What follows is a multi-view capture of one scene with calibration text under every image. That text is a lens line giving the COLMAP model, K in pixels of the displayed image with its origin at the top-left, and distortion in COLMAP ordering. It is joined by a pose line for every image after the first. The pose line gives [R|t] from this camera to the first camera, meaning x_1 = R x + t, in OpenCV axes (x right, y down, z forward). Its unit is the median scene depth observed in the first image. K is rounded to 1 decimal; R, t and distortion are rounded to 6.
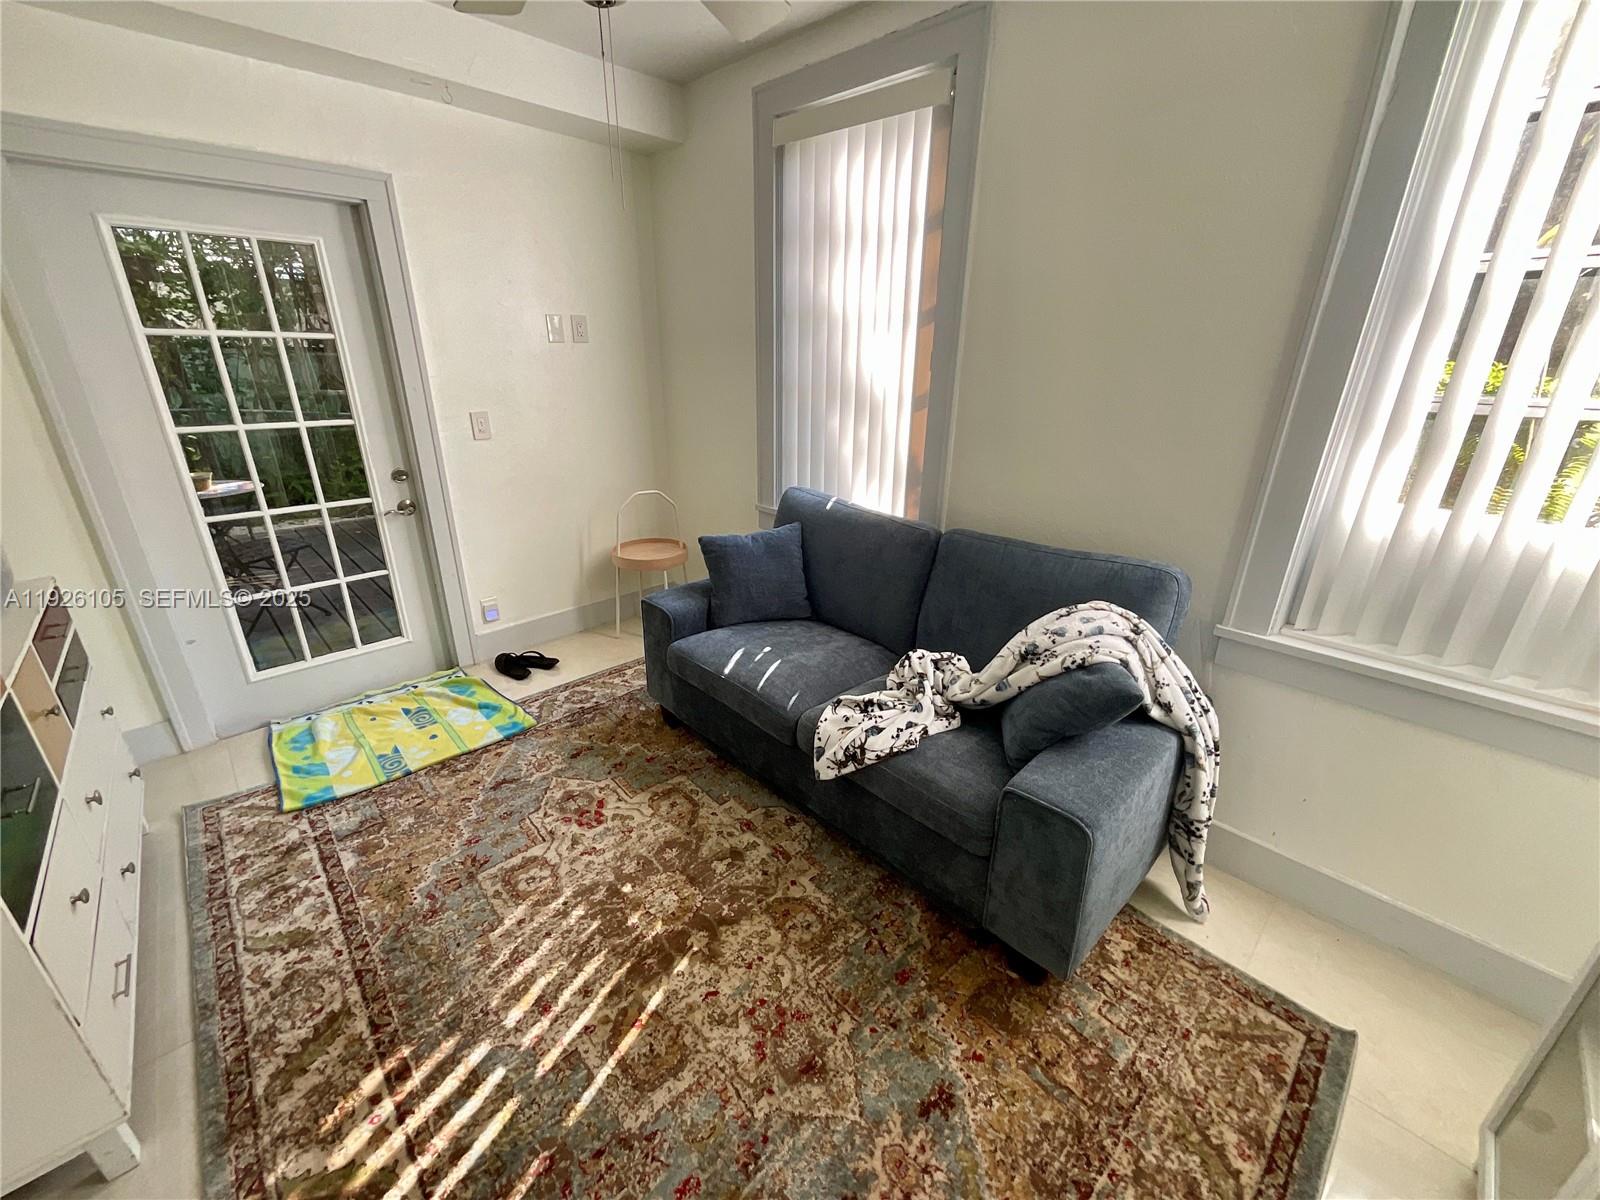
lens RADIAL K [[646.5, 0, 809.6], [0, 646.5, 602.2], [0, 0, 1]] dist [0.000459, -0.000605]
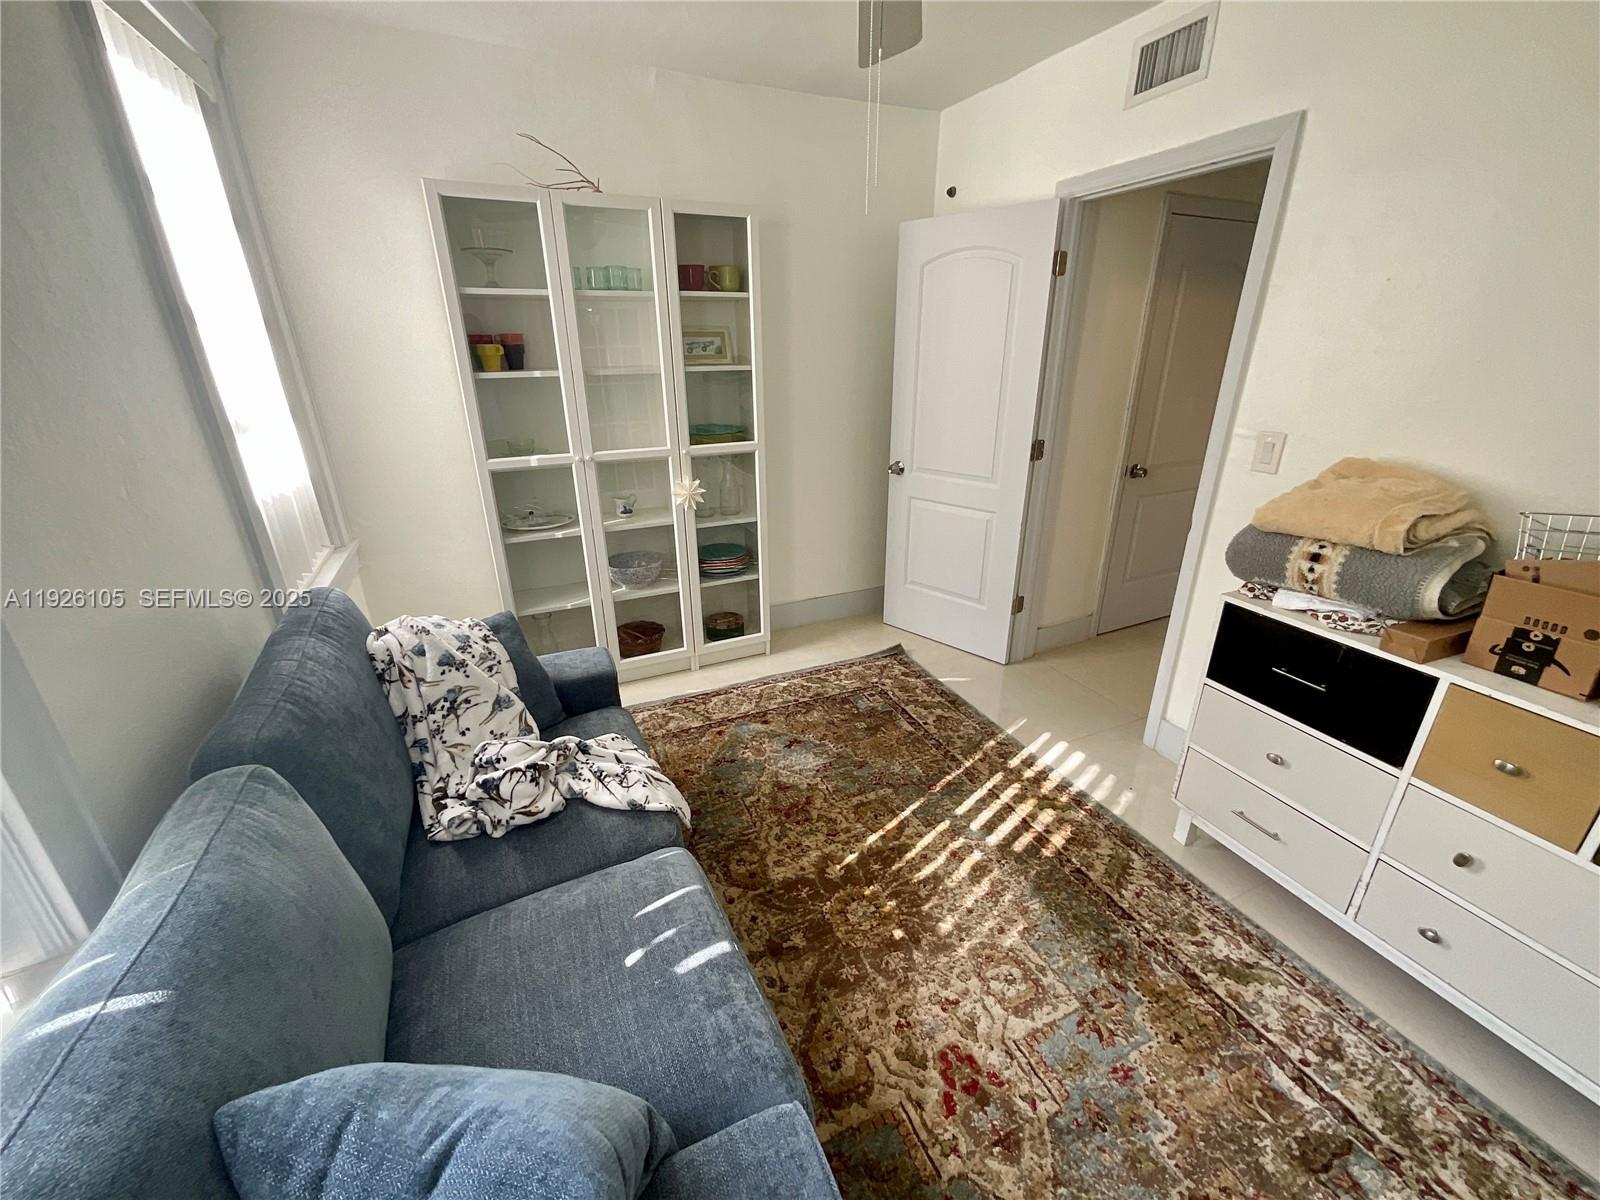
lens RADIAL K [[646.5, 0, 802.2], [0, 646.5, 599.9], [0, 0, 1]] dist [0.000459, -0.000605]
pose [[-0.939545, -0.134317, 0.314983, -0.453207], [0.117021, 0.738533, 0.663984, -0.652776], [-0.321810, 0.660702, -0.678167, 1.614907]]
